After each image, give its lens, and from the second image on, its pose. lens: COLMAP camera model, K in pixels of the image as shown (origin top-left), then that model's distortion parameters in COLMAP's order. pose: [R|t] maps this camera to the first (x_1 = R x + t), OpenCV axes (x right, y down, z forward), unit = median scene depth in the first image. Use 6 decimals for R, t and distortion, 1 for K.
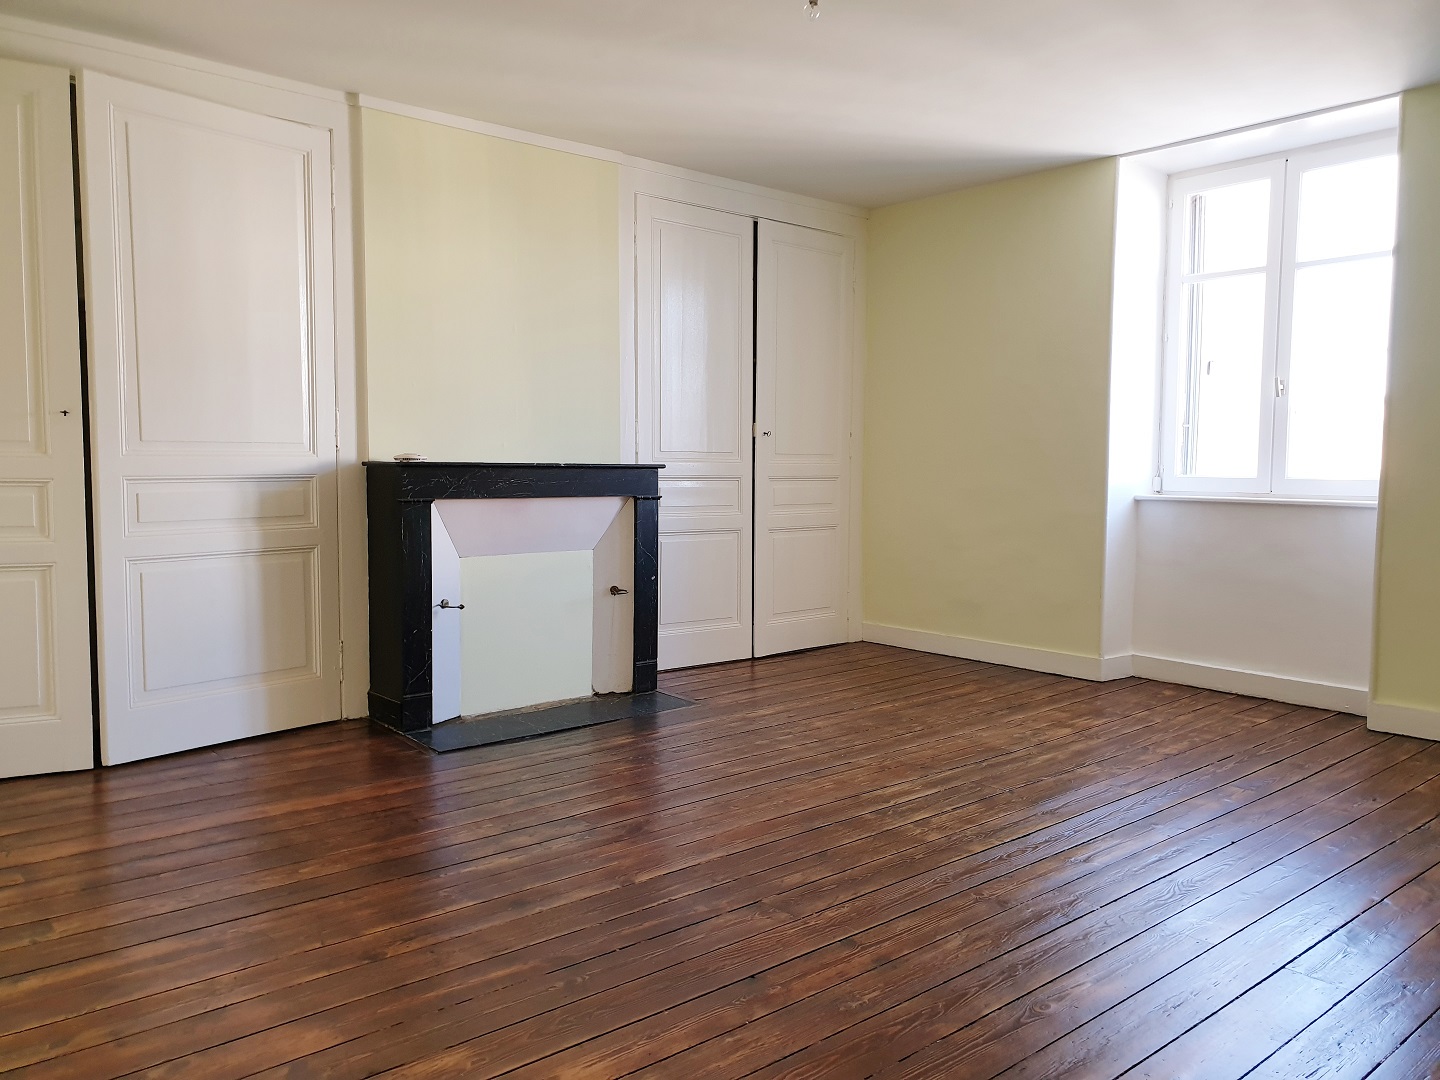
lens RADIAL K [[1110.5, 0, 716.9], [0, 1110.5, 544.0], [0, 0, 1]] dist [0.010815, 0.002800]
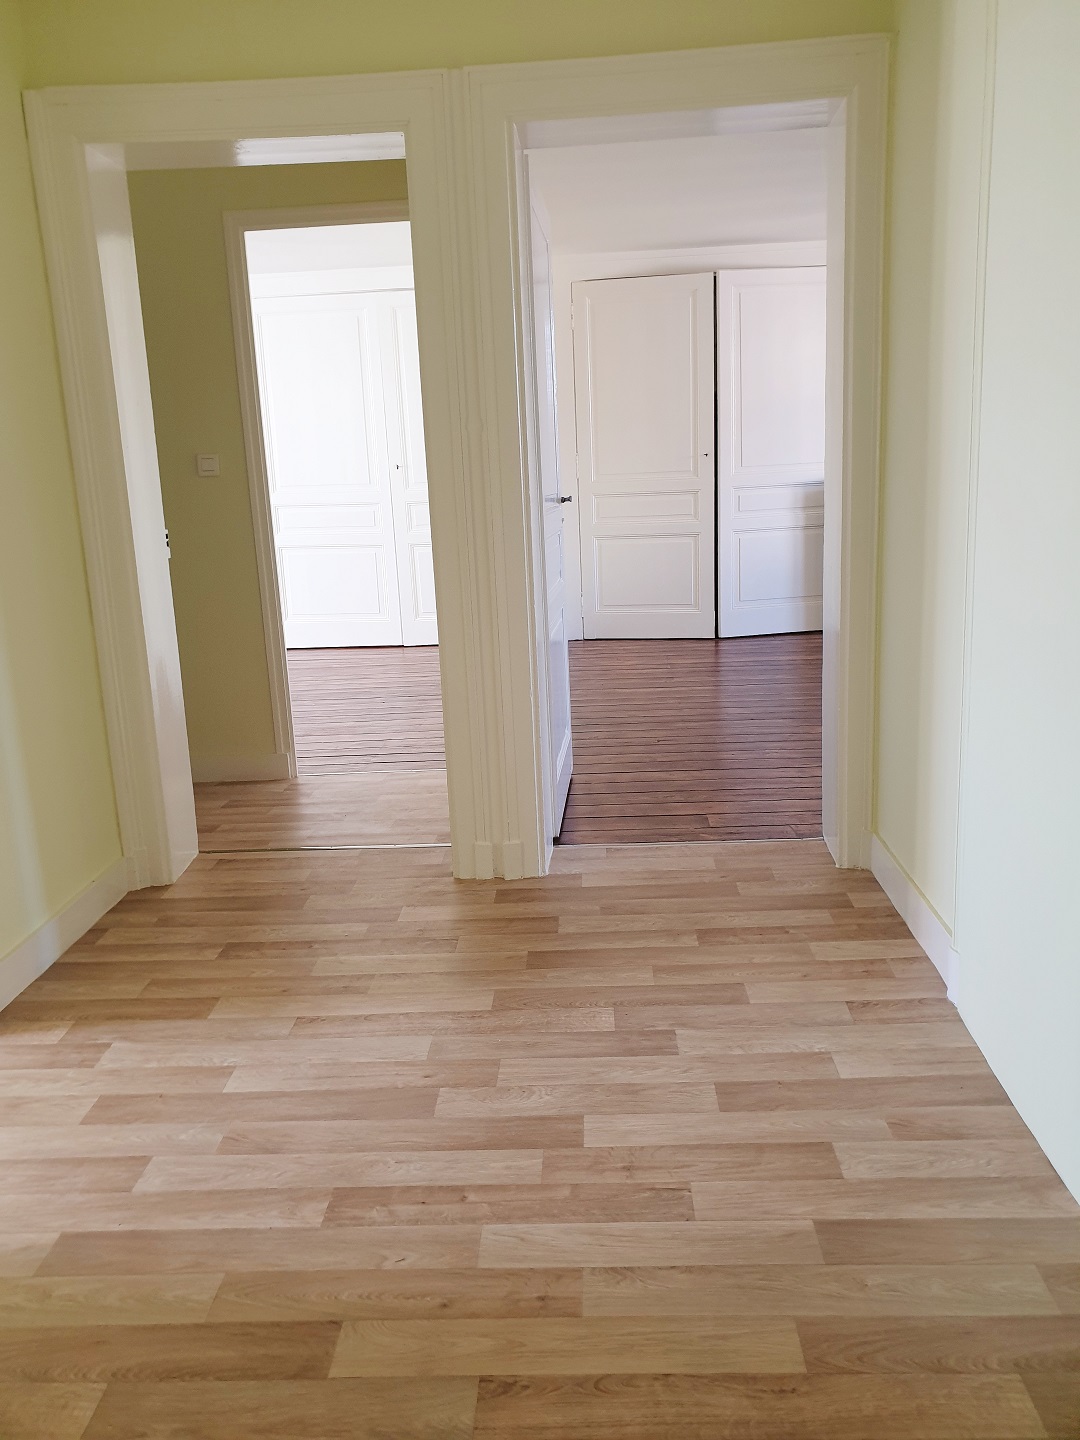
lens RADIAL K [[1110.5, 0, 532.6], [0, 1110.5, 717.6], [0, 0, 1]] dist [0.010815, 0.002800]
pose [[0.774617, 0.104613, -0.623718, 0.431692], [0.003907, 0.985414, 0.170131, 0.003590], [0.632418, -0.134224, 0.762910, -0.722833]]
